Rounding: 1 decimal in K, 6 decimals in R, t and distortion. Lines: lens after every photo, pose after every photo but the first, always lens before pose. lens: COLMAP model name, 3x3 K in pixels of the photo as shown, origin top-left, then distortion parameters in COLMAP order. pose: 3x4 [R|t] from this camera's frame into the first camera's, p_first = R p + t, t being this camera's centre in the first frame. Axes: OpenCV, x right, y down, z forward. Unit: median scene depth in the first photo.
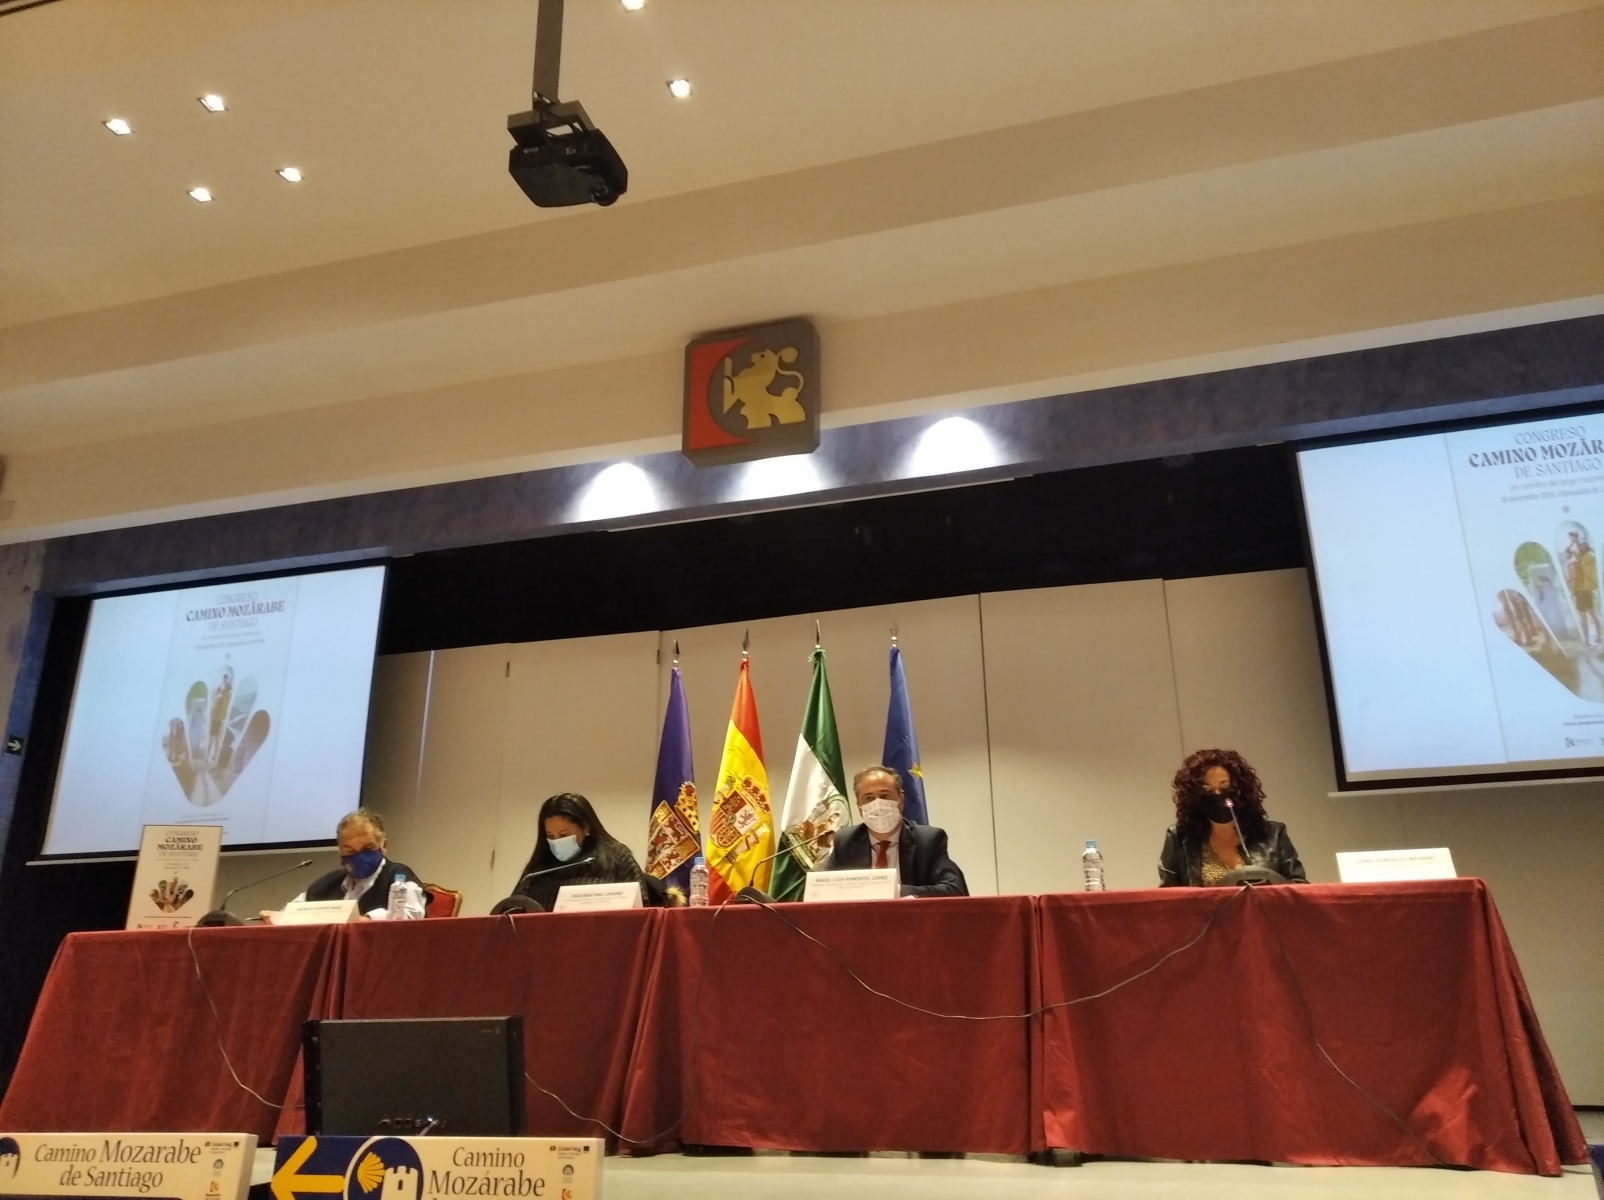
lens RADIAL K [[1204.9, 0, 796.1], [0, 1204.9, 595.0], [0, 0, 1]] dist [0.026159, -0.004865]
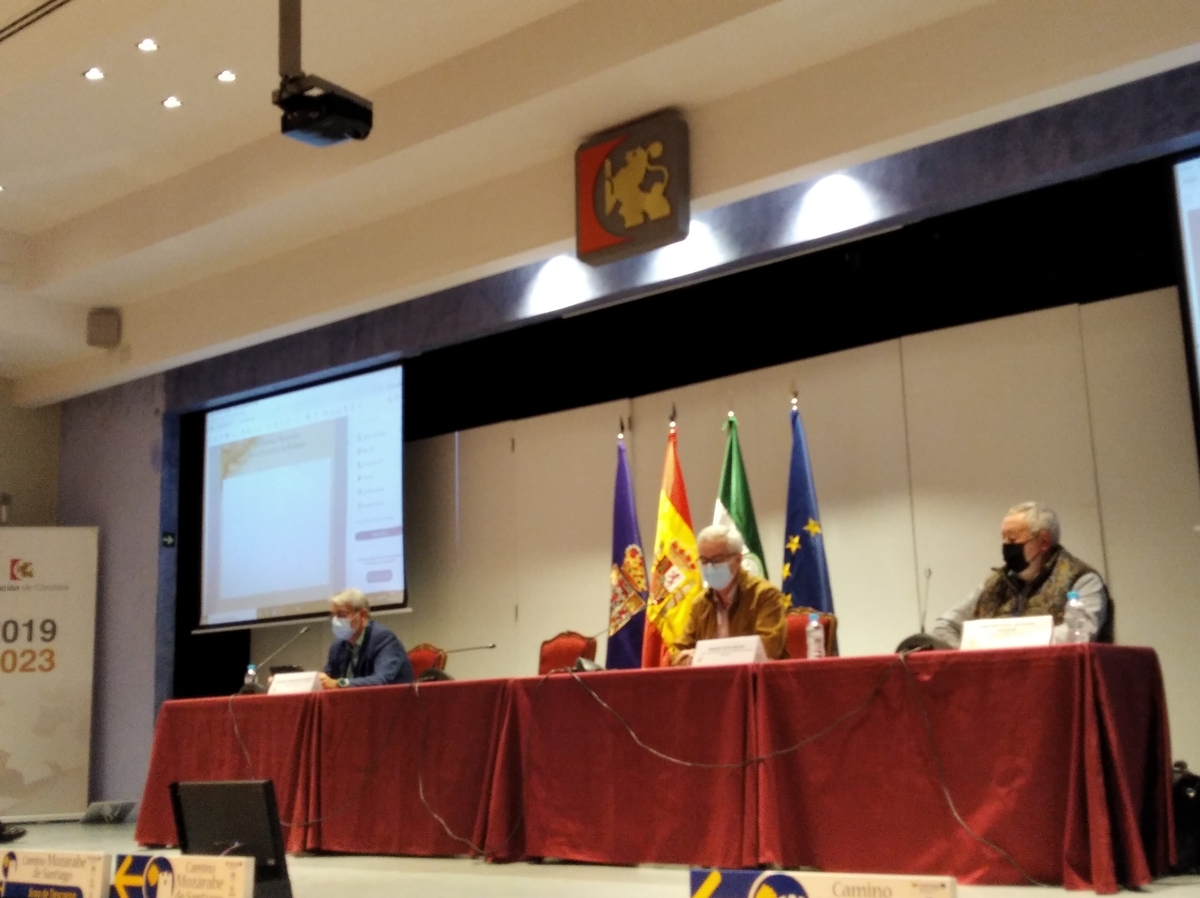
lens RADIAL K [[1394.9, 0, 602.0], [0, 1394.9, 447.3], [0, 0, 1]] dist [0.047945, 0.000000]
pose [[0.927843, -0.093125, -0.361159, 0.365680], [0.146139, 0.981673, 0.122318, -0.099104], [0.343149, -0.166272, 0.924447, -0.192691]]
